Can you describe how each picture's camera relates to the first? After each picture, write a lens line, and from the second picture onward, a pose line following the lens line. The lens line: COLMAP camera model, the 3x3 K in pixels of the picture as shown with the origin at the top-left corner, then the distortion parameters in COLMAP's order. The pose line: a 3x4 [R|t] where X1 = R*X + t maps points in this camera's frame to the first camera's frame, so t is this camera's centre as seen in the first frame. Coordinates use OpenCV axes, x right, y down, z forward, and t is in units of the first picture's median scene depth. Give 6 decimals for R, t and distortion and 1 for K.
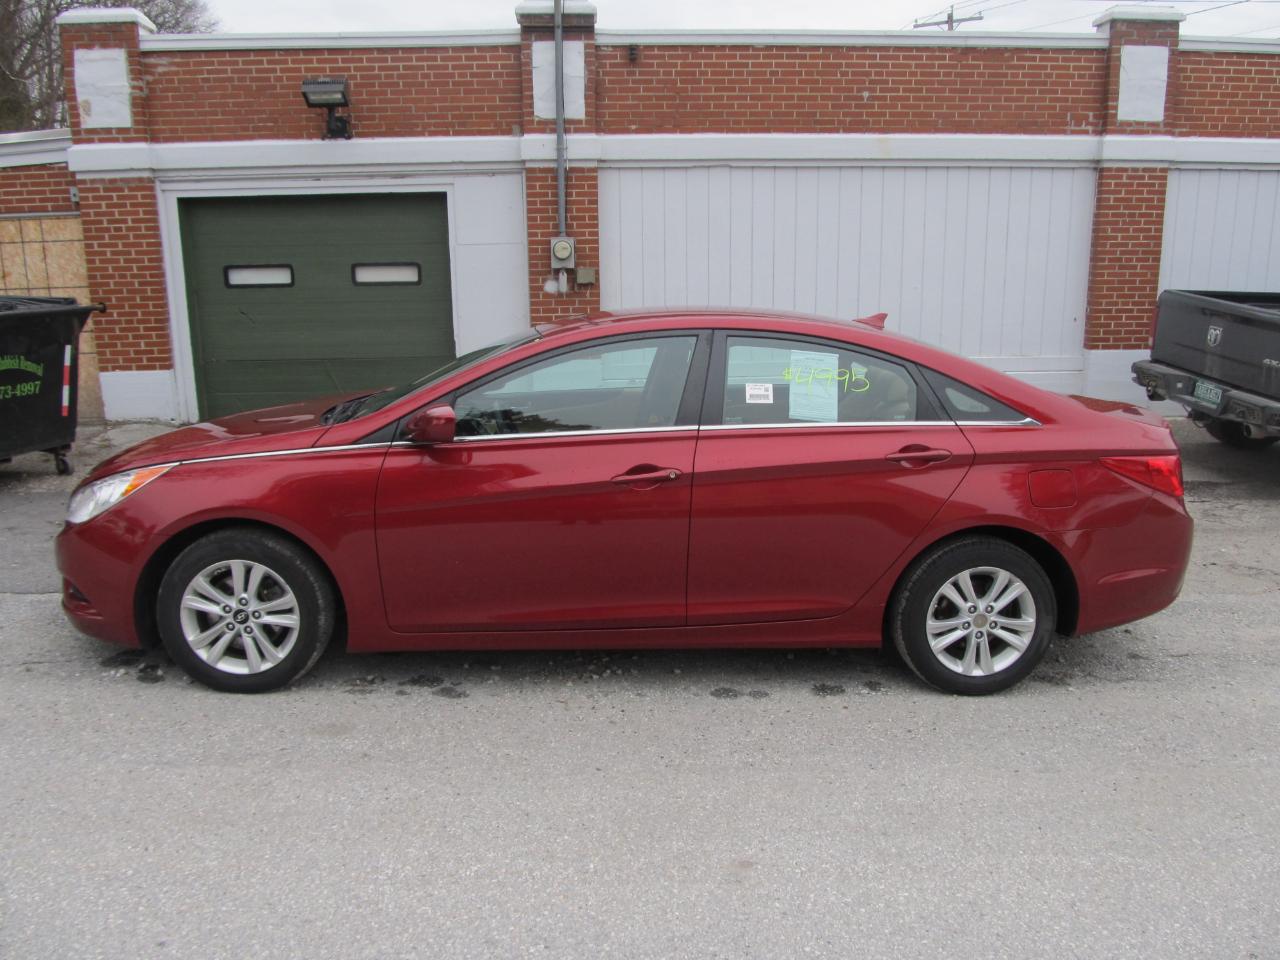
lens RADIAL K [[1081.4, 0, 645.1], [0, 1081.4, 483.3], [0, 0, 1]] dist [-0.051446, 0.008029]
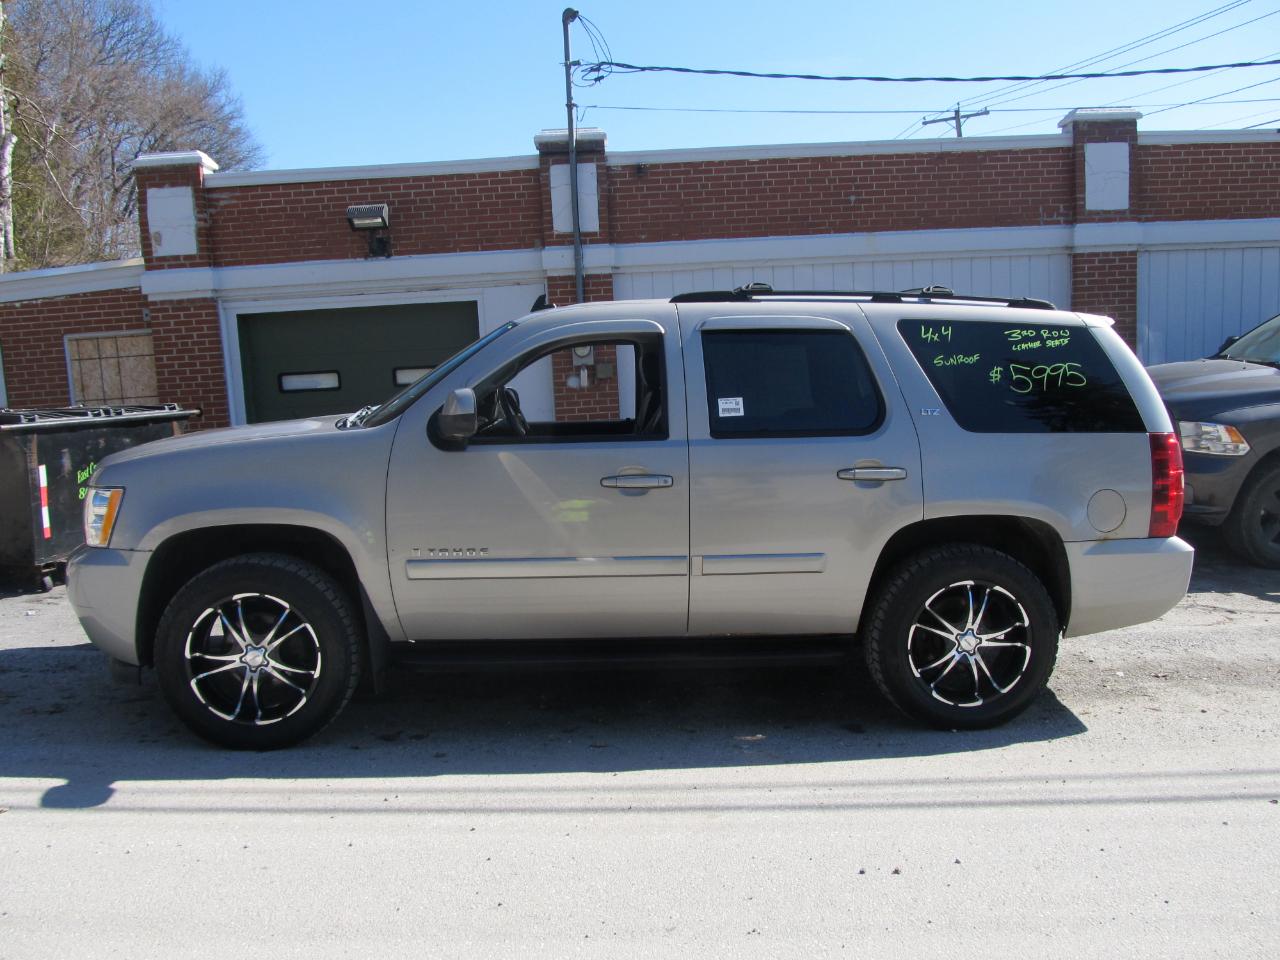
lens RADIAL K [[1092.2, 0, 640.0], [0, 1092.2, 480.0], [0, 0, 1]] dist [-0.045382, -0.000872]
pose [[0.998624, -0.033794, -0.040096, 0.022978], [0.029923, 0.995169, -0.093507, 0.023948], [0.043062, 0.092179, 0.994811, -0.095900]]
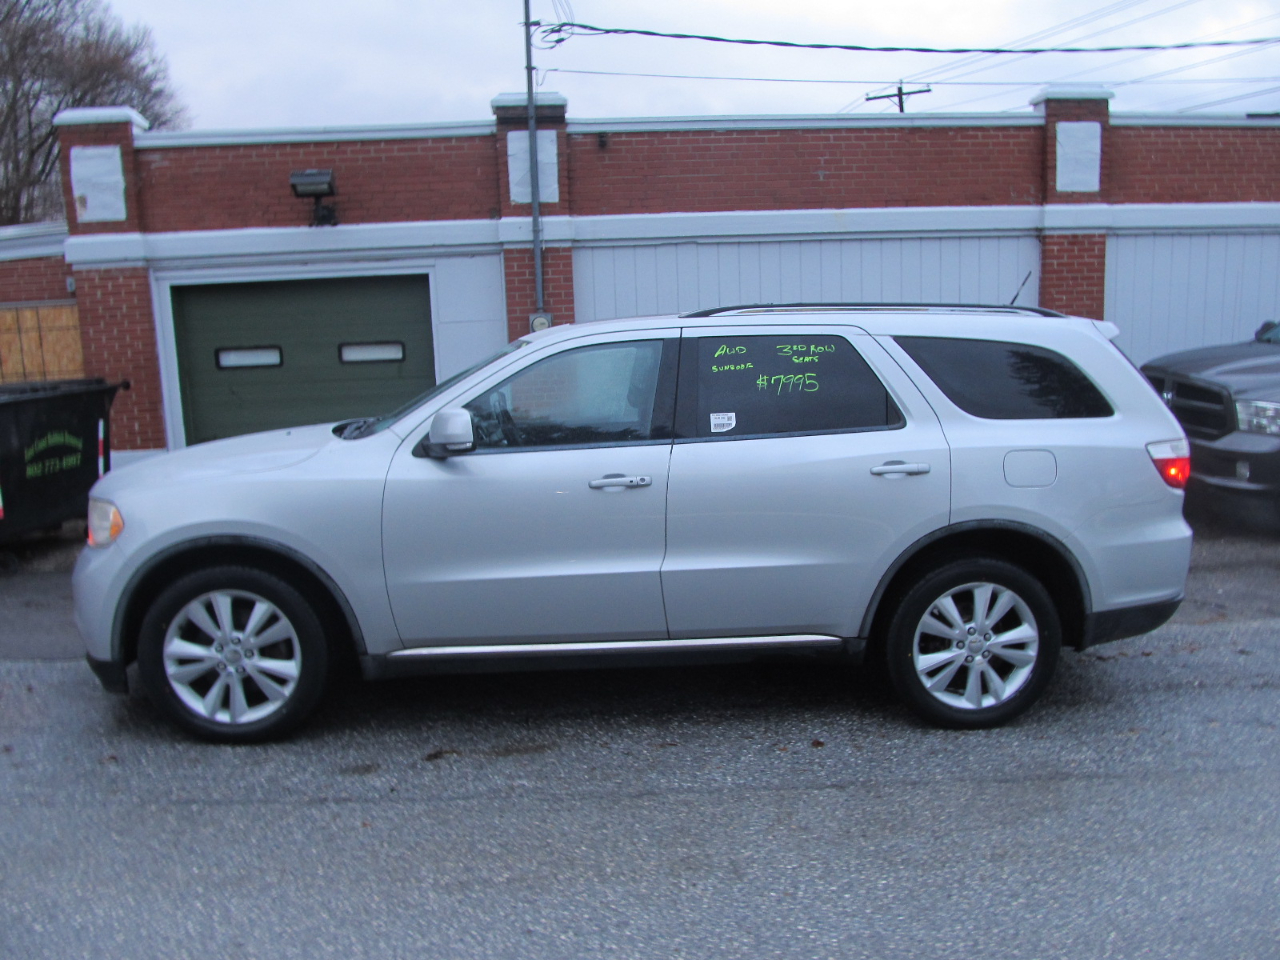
lens RADIAL K [[1081.4, 0, 645.1], [0, 1081.4, 483.3], [0, 0, 1]] dist [-0.051446, 0.008029]
pose [[0.999178, -0.029791, 0.027510, -0.008300], [0.031435, 0.997618, -0.061406, 0.005270], [-0.025615, 0.062220, 0.997734, -0.044402]]
